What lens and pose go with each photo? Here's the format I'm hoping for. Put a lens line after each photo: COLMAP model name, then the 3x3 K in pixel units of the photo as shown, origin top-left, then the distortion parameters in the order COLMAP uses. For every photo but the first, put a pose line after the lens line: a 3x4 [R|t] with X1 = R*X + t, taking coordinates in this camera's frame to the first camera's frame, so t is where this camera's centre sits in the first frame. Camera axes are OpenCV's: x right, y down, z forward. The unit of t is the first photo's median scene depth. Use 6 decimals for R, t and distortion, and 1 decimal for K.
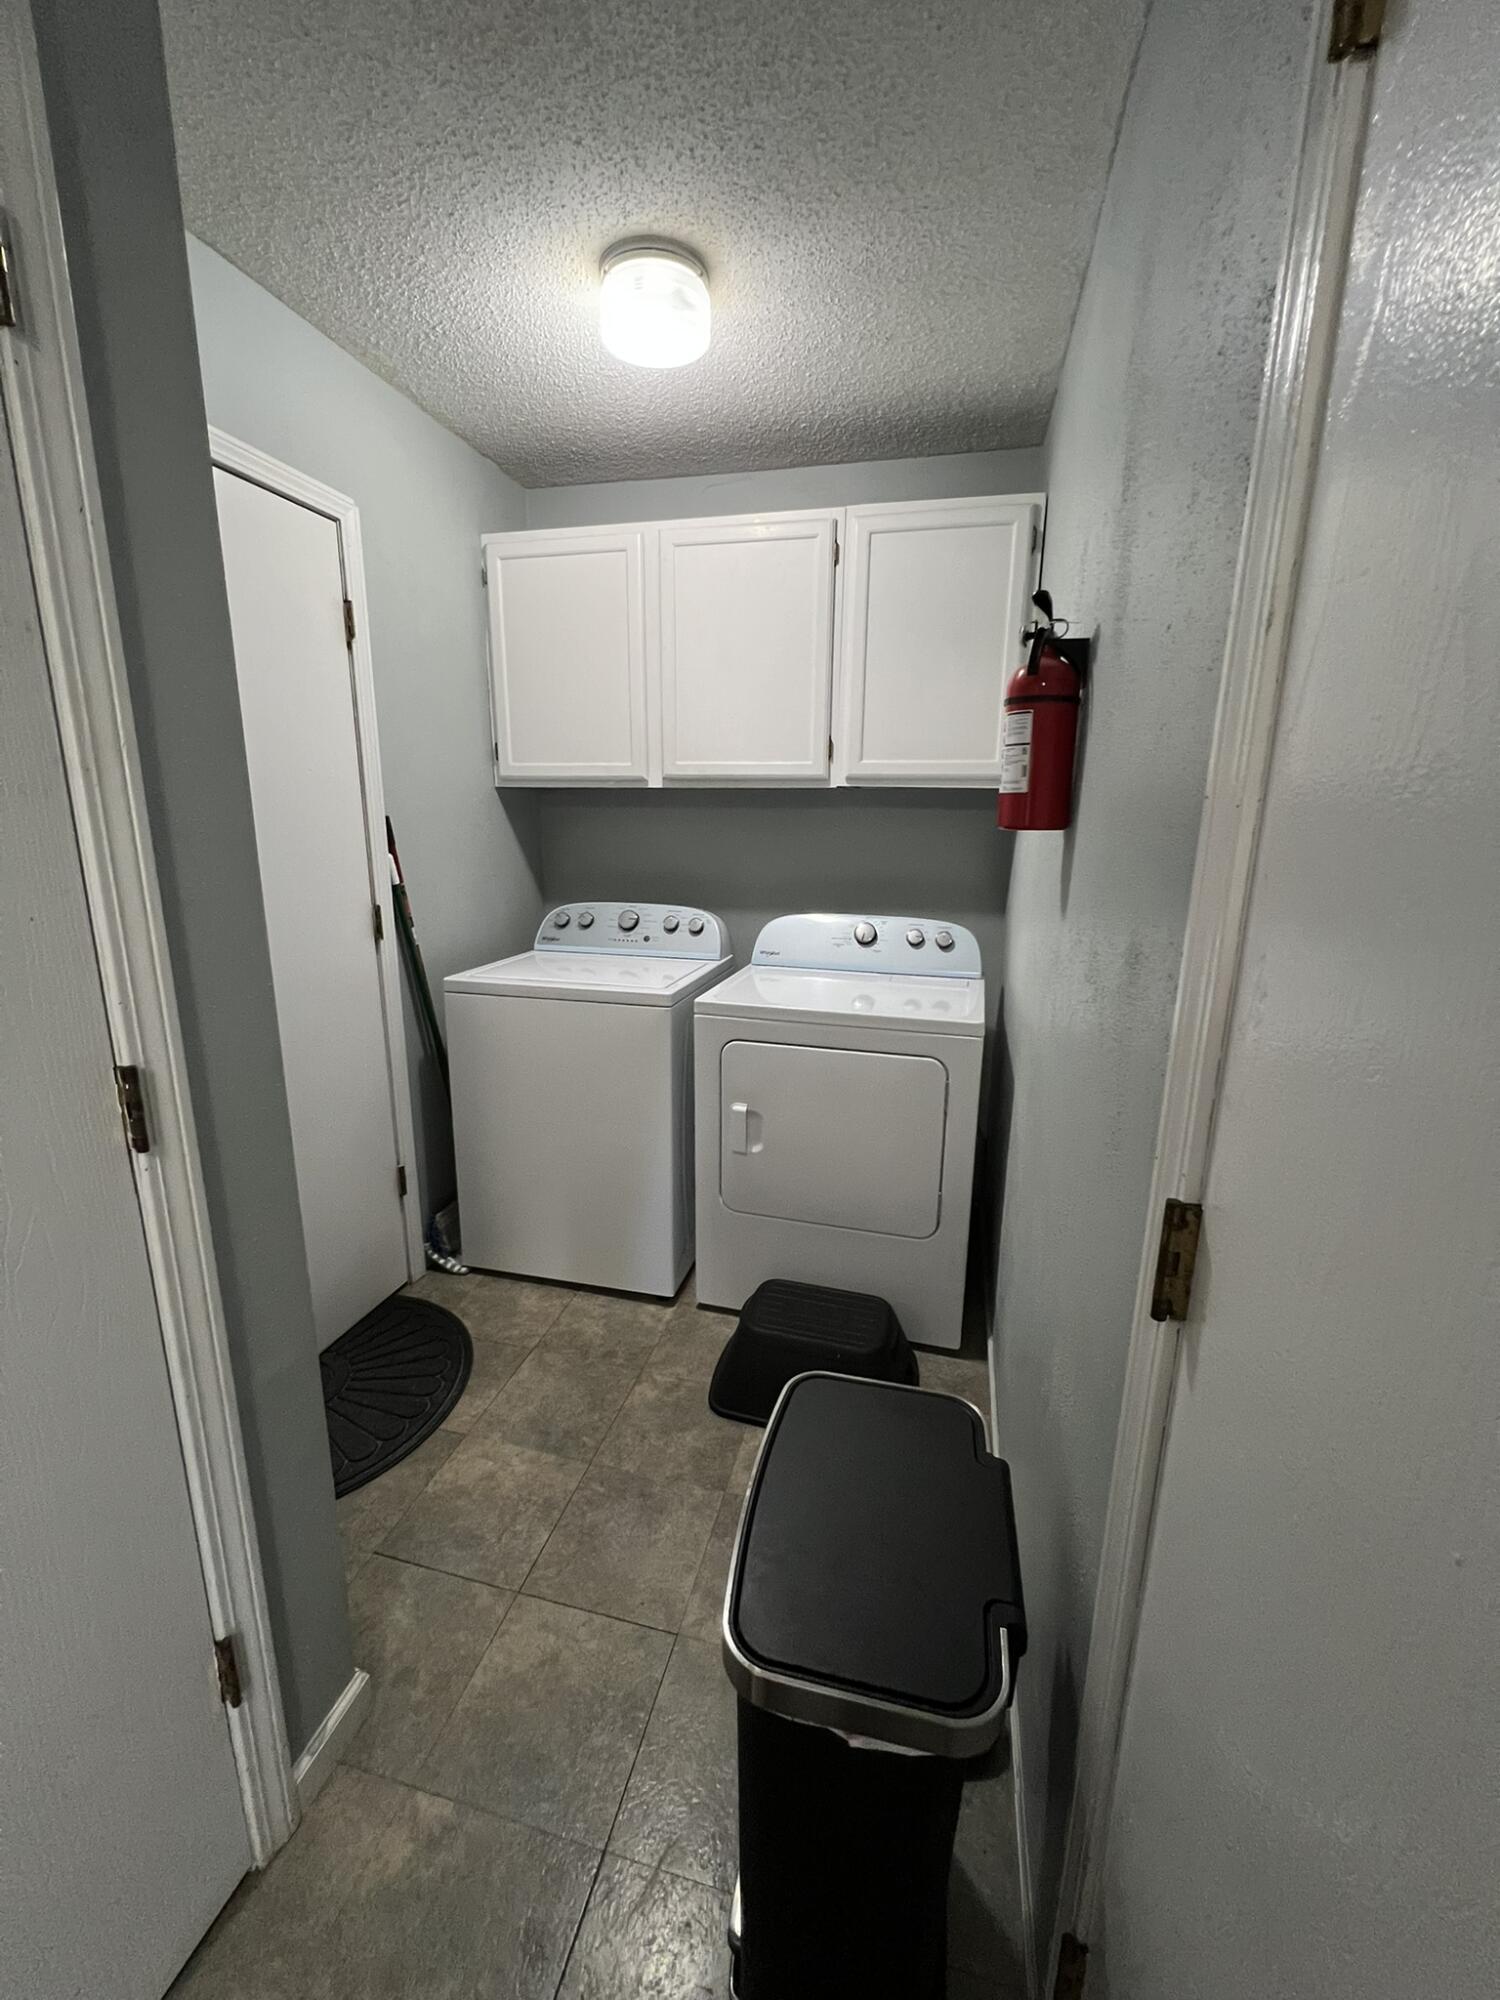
lens RADIAL K [[796.8, 0, 757.7], [0, 796.8, 991.7], [0, 0, 1]] dist [-0.001931, -0.000171]
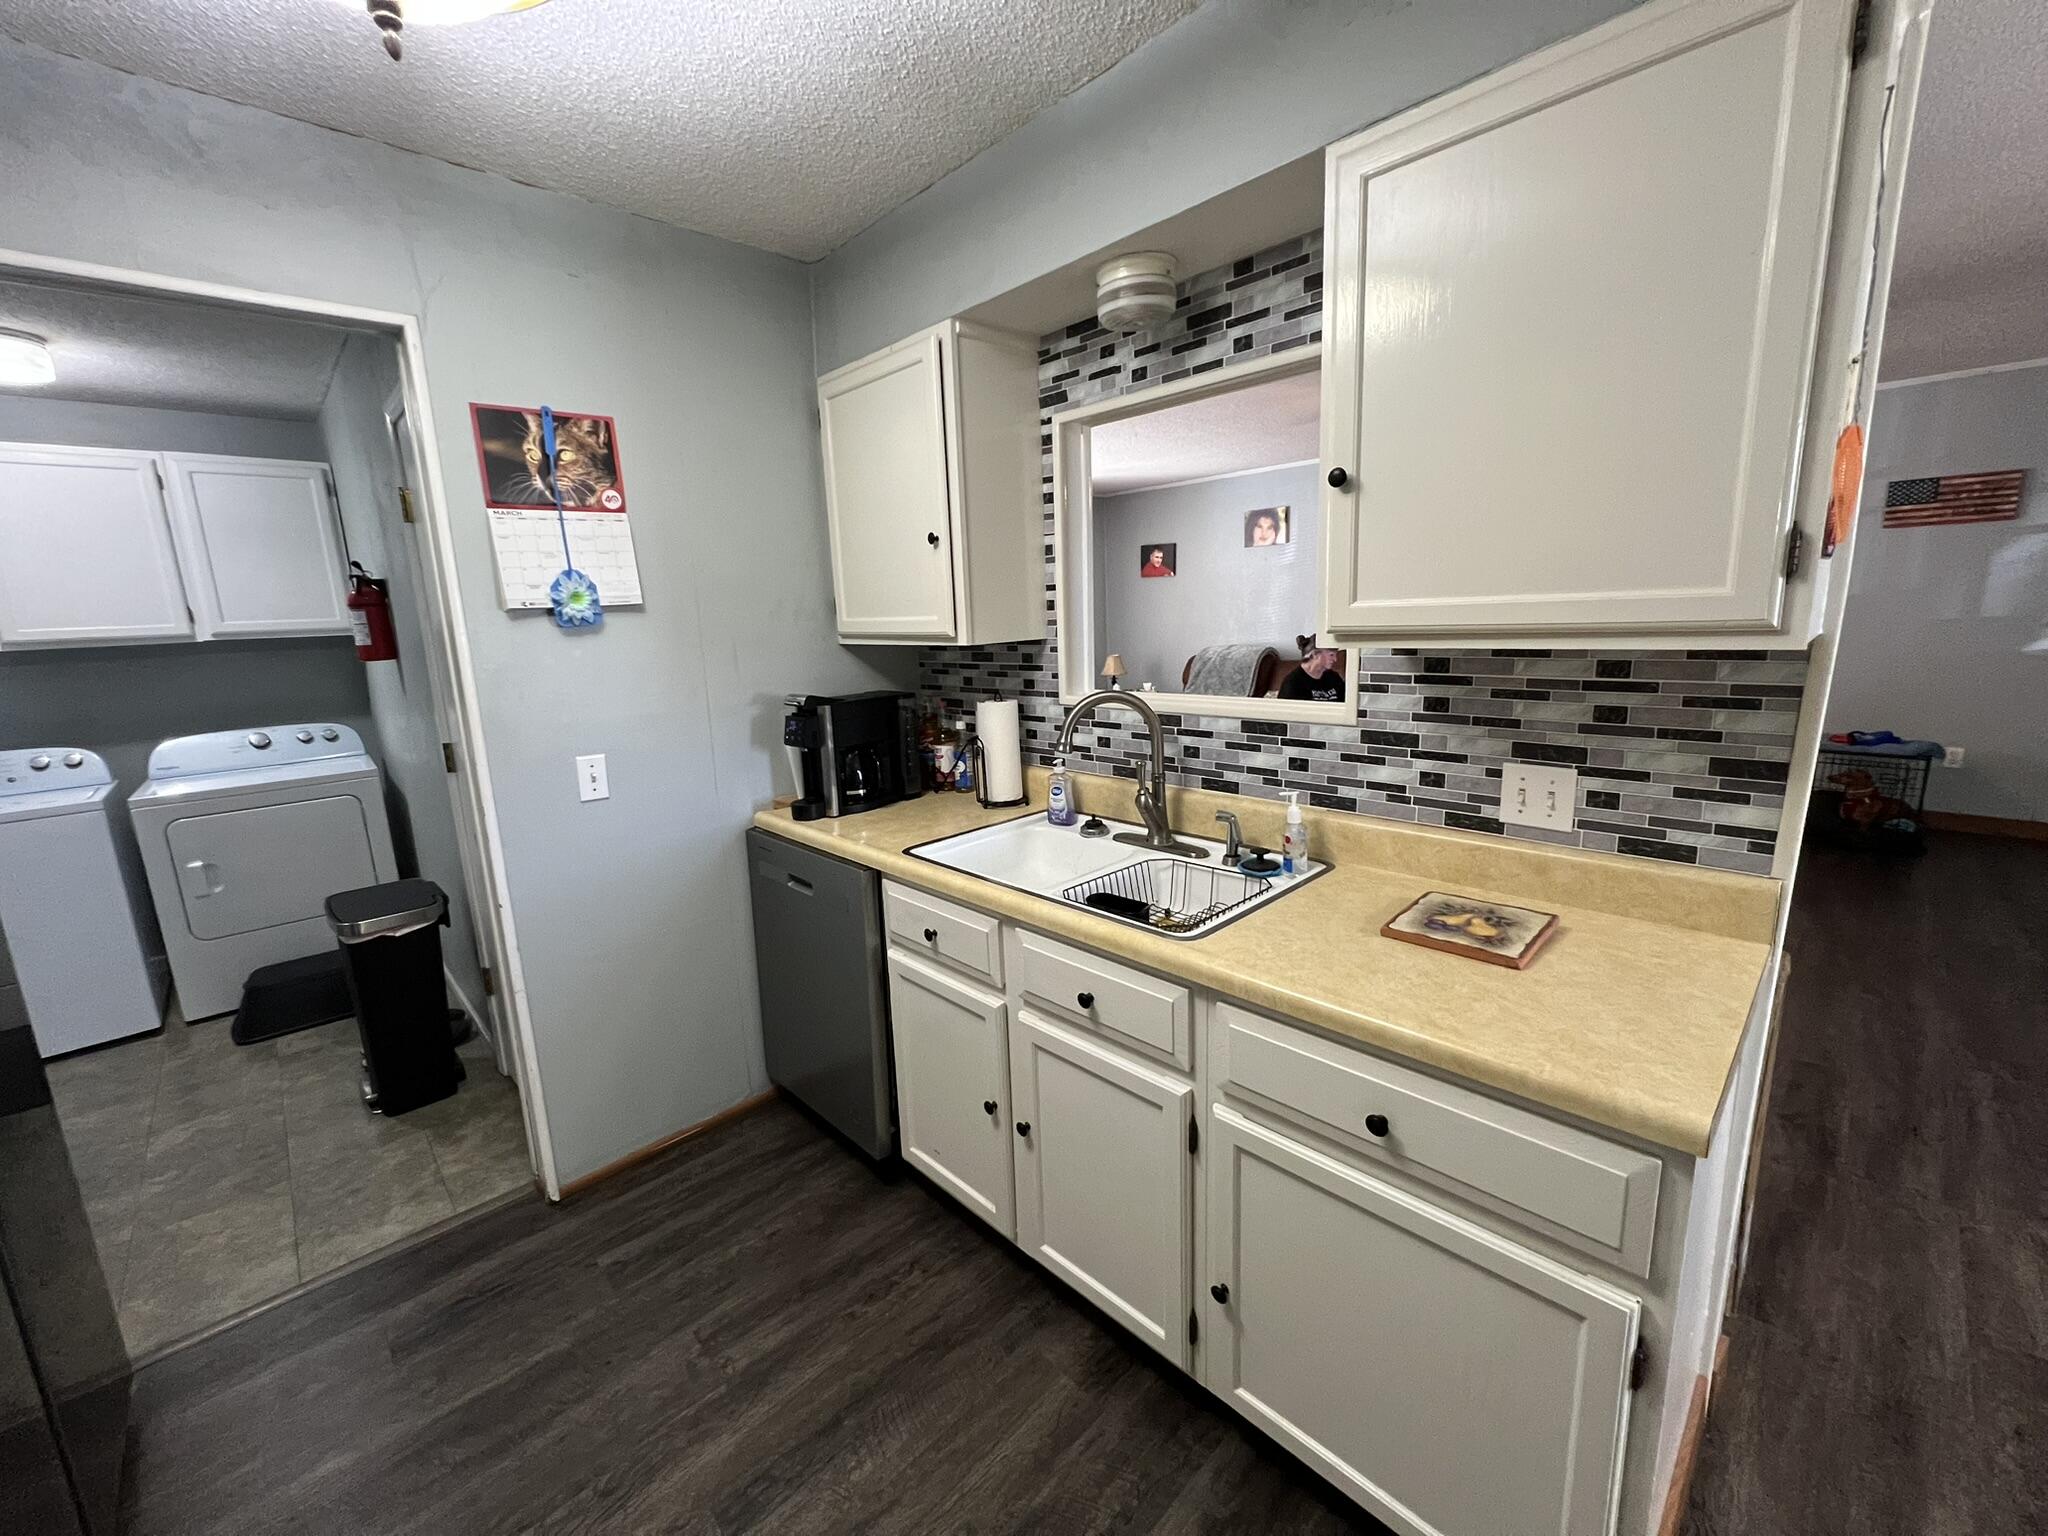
lens RADIAL K [[816.0, 0, 1015.3], [0, 816.0, 765.7], [0, 0, 1]] dist [-0.001931, -0.000171]
pose [[0.546567, -0.195985, 0.814159, -0.355475], [0.235457, 0.968972, 0.075183, 0.198839], [-0.803632, 0.150607, 0.575754, -1.013413]]
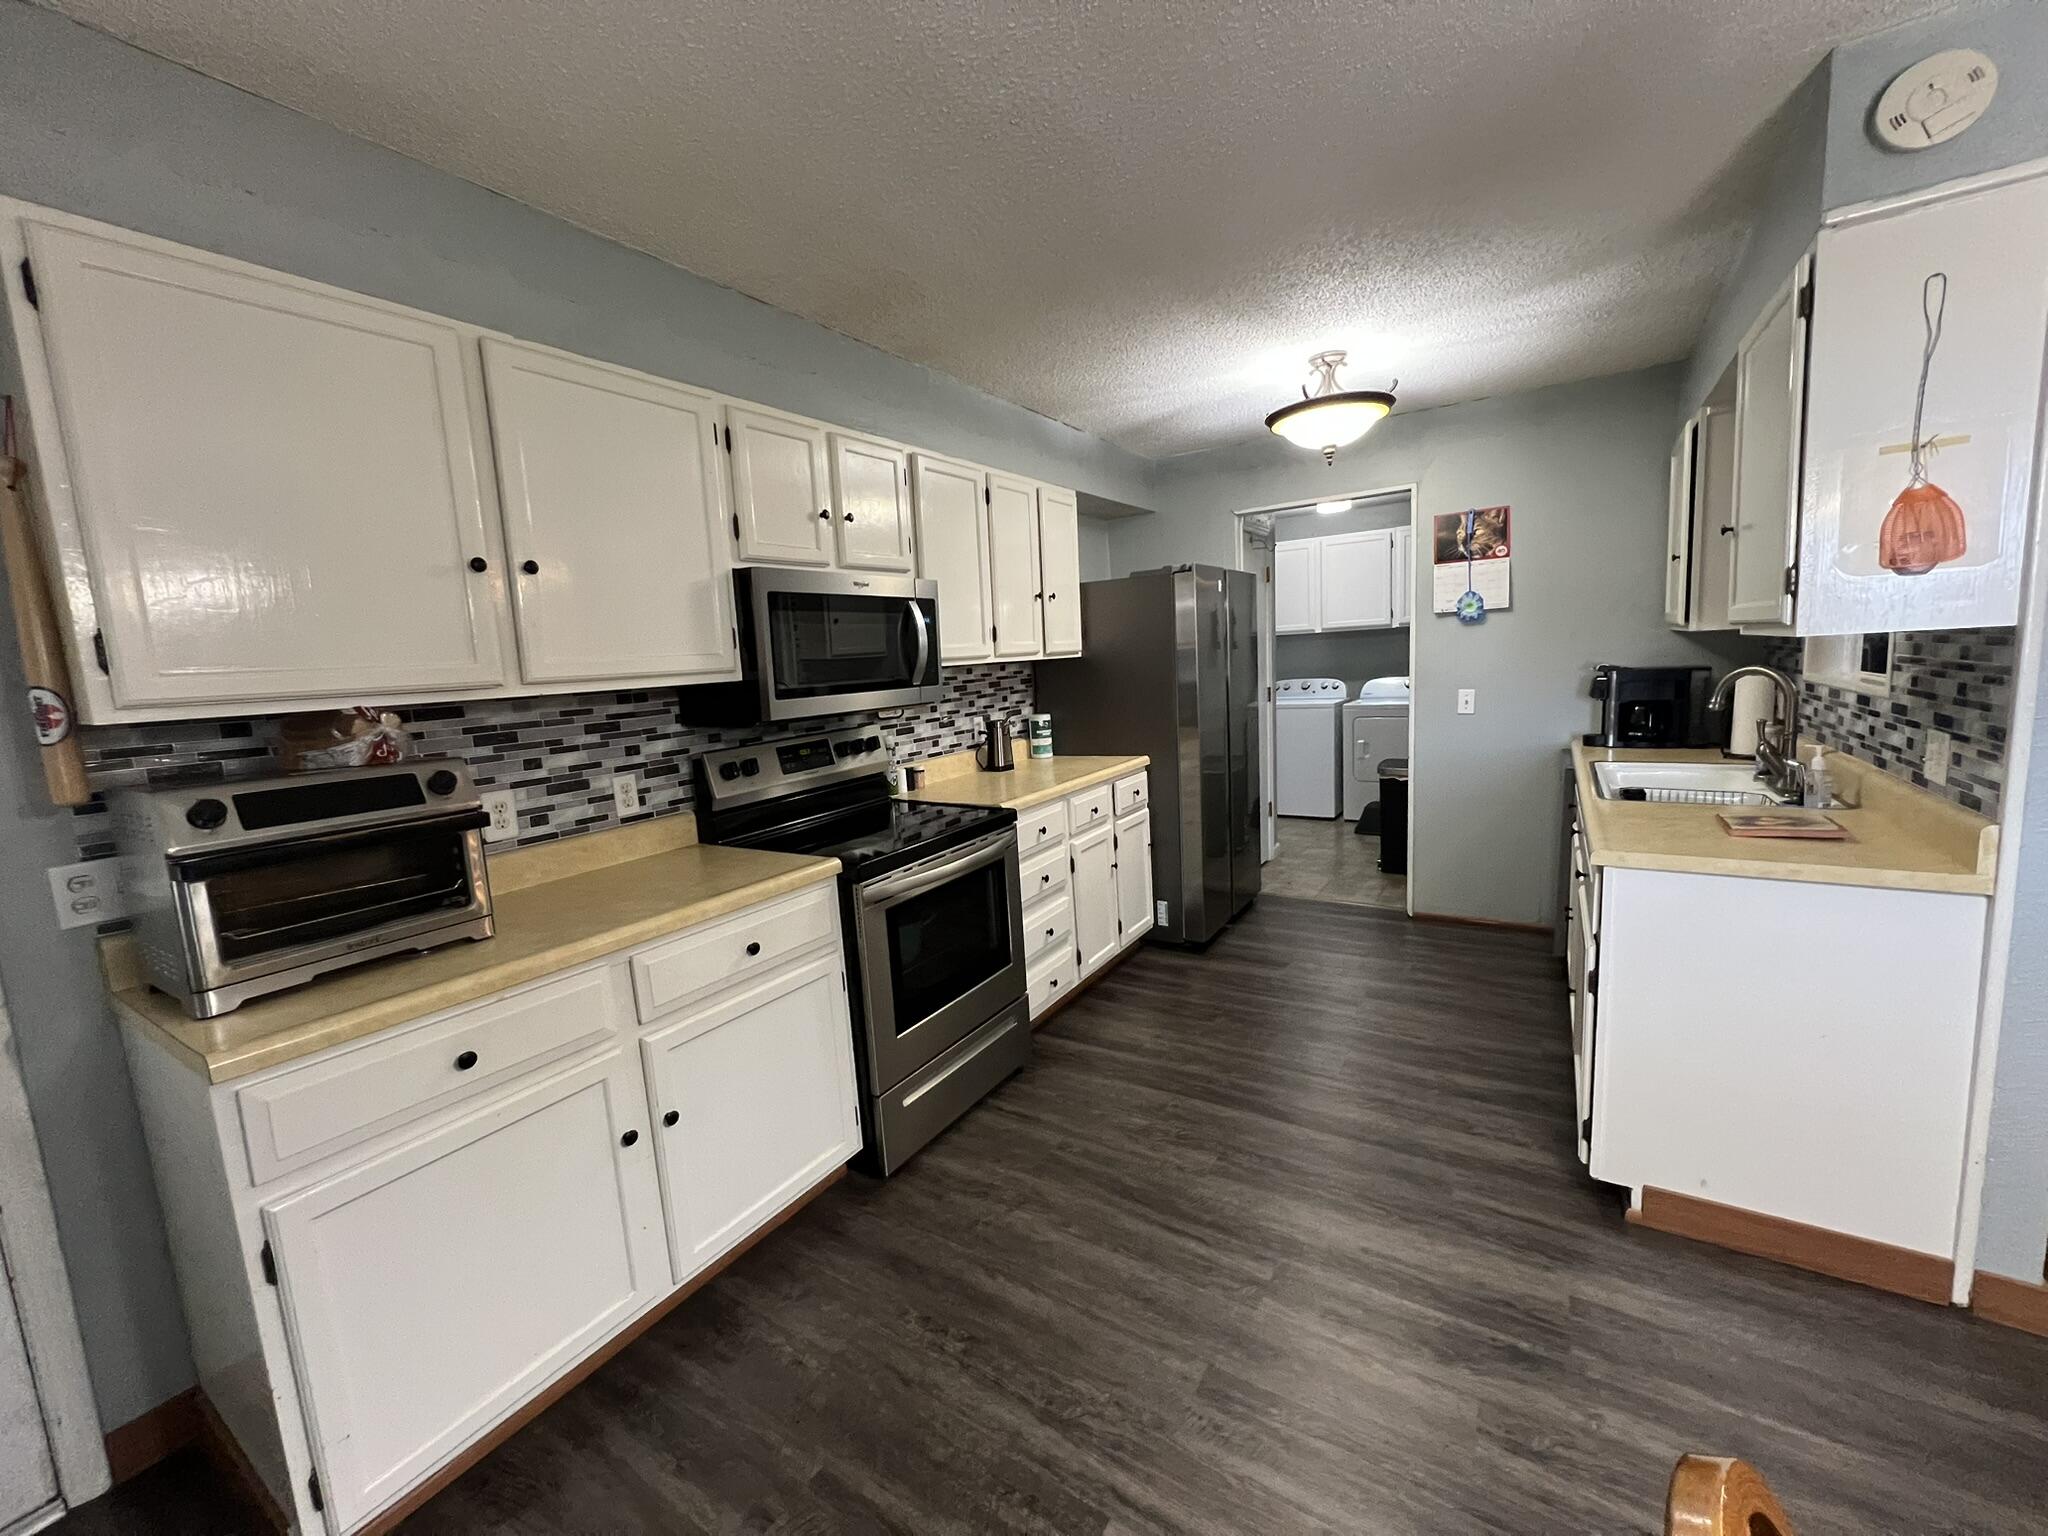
lens RADIAL K [[816.0, 0, 1015.3], [0, 816.0, 765.7], [0, 0, 1]] dist [-0.001931, -0.000171]
pose [[0.939947, -0.022505, -0.340577, -0.179671], [-0.005598, 0.996673, -0.081307, 0.448581], [0.341274, 0.078331, 0.936694, -2.025343]]
